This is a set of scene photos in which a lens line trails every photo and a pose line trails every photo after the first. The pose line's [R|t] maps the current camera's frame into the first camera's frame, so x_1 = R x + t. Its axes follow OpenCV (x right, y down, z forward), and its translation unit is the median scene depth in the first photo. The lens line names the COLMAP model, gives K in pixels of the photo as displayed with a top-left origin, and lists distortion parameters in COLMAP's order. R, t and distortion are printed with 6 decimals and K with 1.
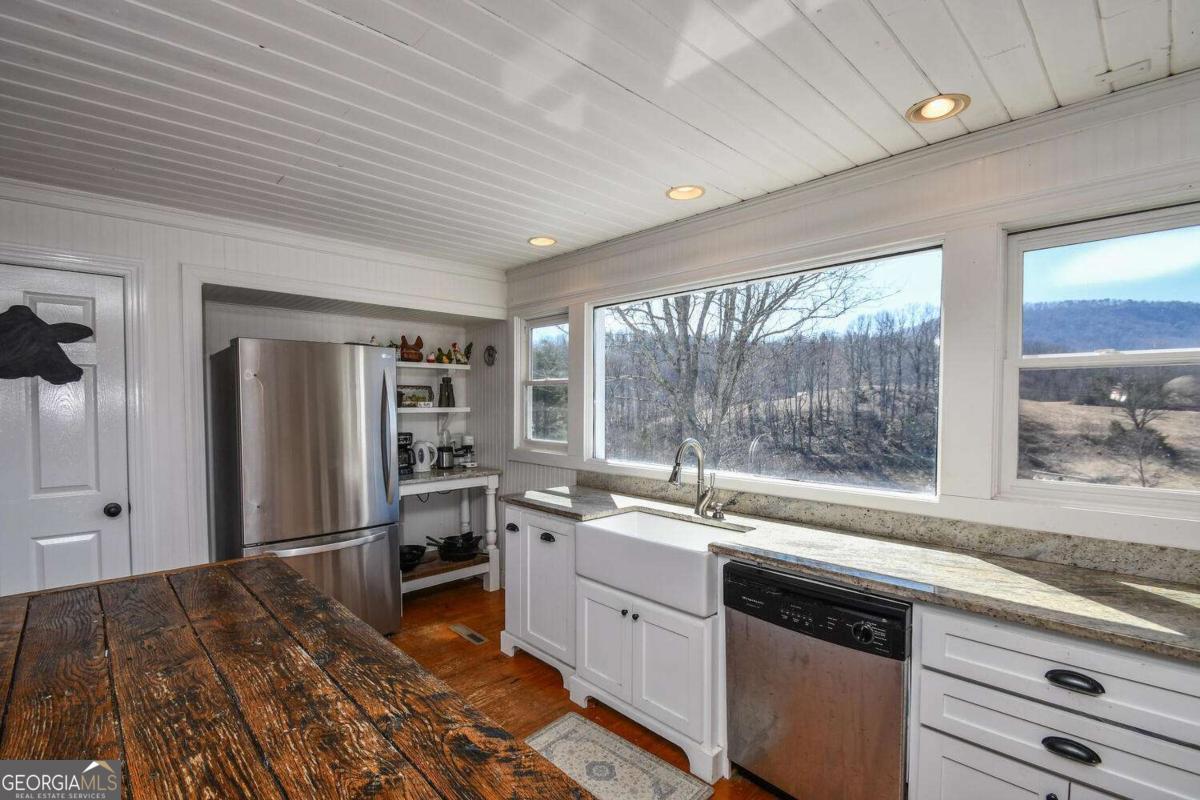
lens RADIAL K [[543.2, 0, 590.3], [0, 543.2, 419.2], [0, 0, 1]] dist [0.003669, -0.009513]
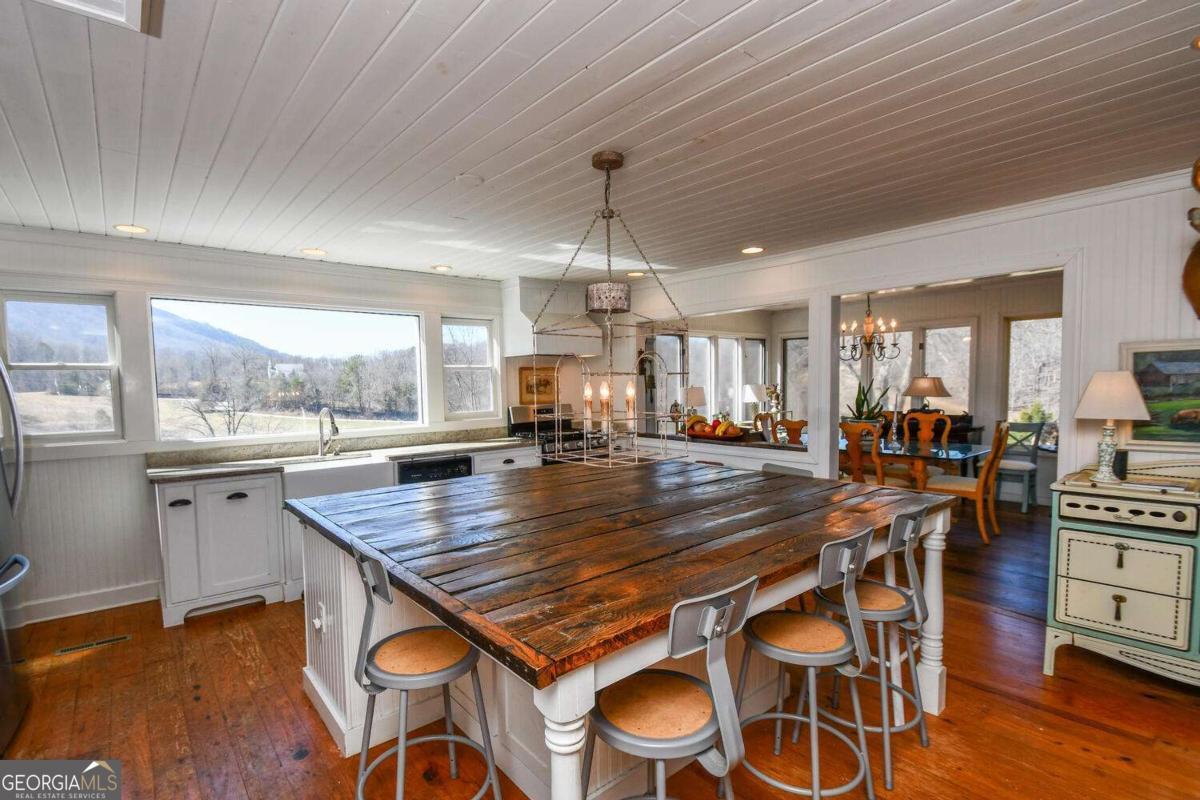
lens RADIAL K [[543.2, 0, 576.8], [0, 543.2, 423.2], [0, 0, 1]] dist [0.003669, -0.009513]
pose [[0.073616, -0.075482, 0.994426, -1.152506], [0.049224, 0.996191, 0.071972, 0.001548], [-0.996071, 0.043651, 0.077051, 0.119675]]
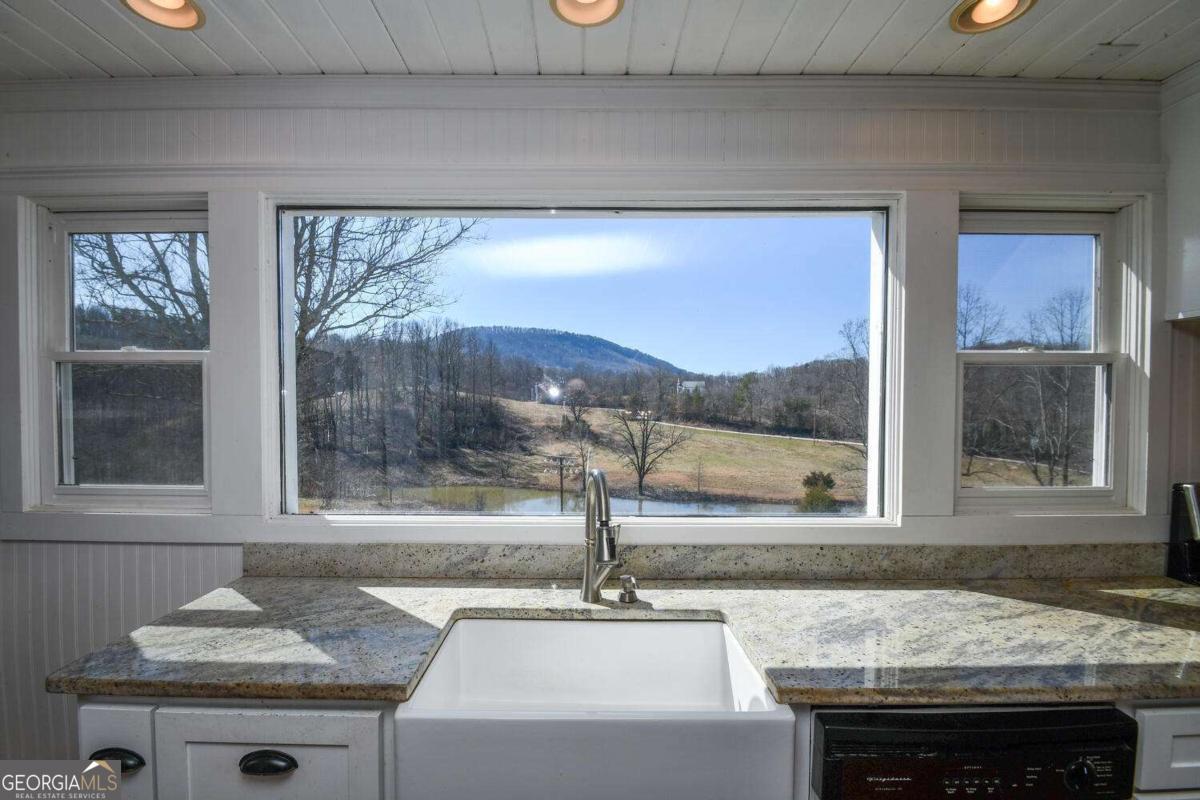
lens RADIAL K [[527.6, 0, 577.4], [0, 527.6, 417.3], [0, 0, 1]] dist [-0.001137, -0.005418]
pose [[0.698213, -0.020017, 0.715611, -0.171386], [0.021231, 0.999748, 0.007250, -0.016408], [-0.715576, 0.010131, 0.698462, 0.551602]]
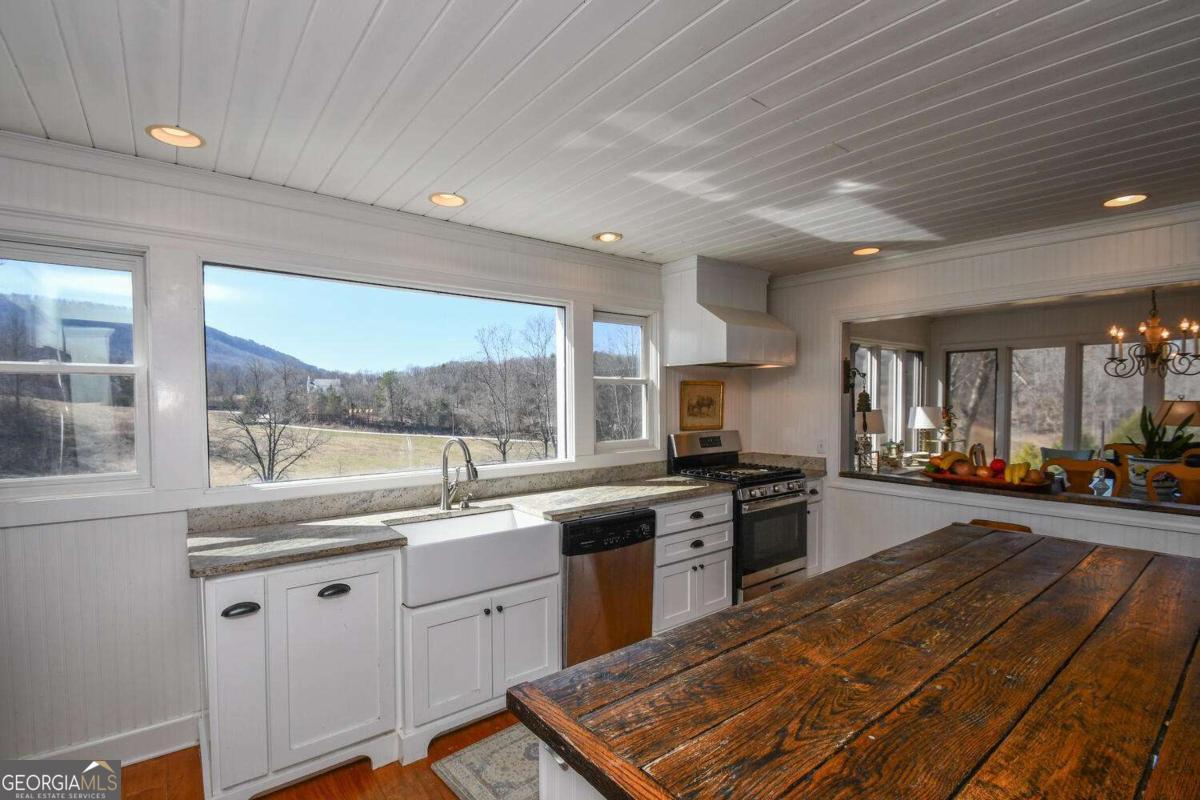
lens RADIAL K [[543.2, 0, 579.3], [0, 543.2, 416.1], [0, 0, 1]] dist [0.003669, -0.009513]
pose [[0.117950, -0.029284, 0.992588, -0.700350], [0.036994, 0.999001, 0.025077, -0.018773], [-0.992330, 0.033762, 0.118916, 0.542502]]
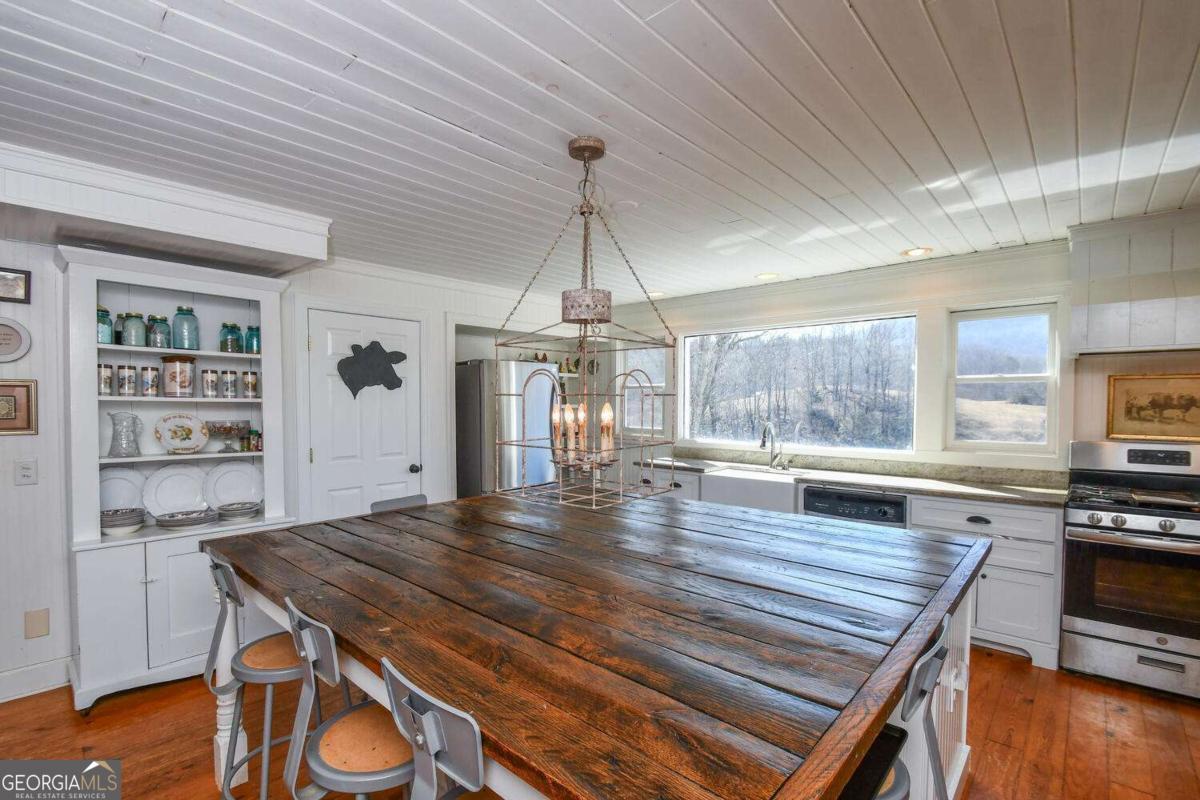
lens RADIAL K [[543.2, 0, 590.1], [0, 543.2, 419.9], [0, 0, 1]] dist [0.003669, -0.009513]
pose [[0.997470, -0.003509, 0.071002, -0.412903], [0.003384, 0.999993, 0.001878, 0.020006], [-0.071008, -0.001633, 0.997474, -0.535037]]
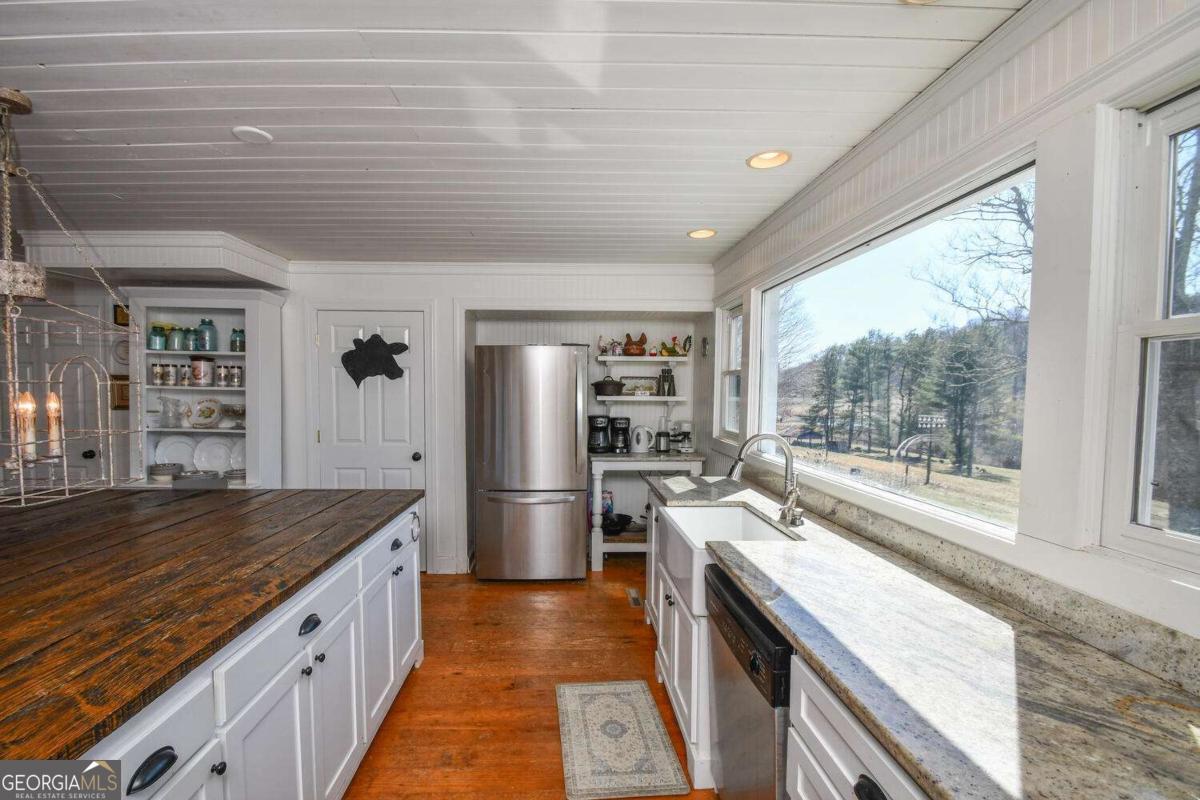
lens RADIAL K [[543.2, 0, 589.9], [0, 543.2, 412.5], [0, 0, 1]] dist [0.003669, -0.009513]
pose [[0.747282, 0.029683, -0.663844, 0.477273], [-0.026503, 0.999538, 0.014858, -0.001801], [0.663978, 0.006491, 0.747724, 0.109767]]
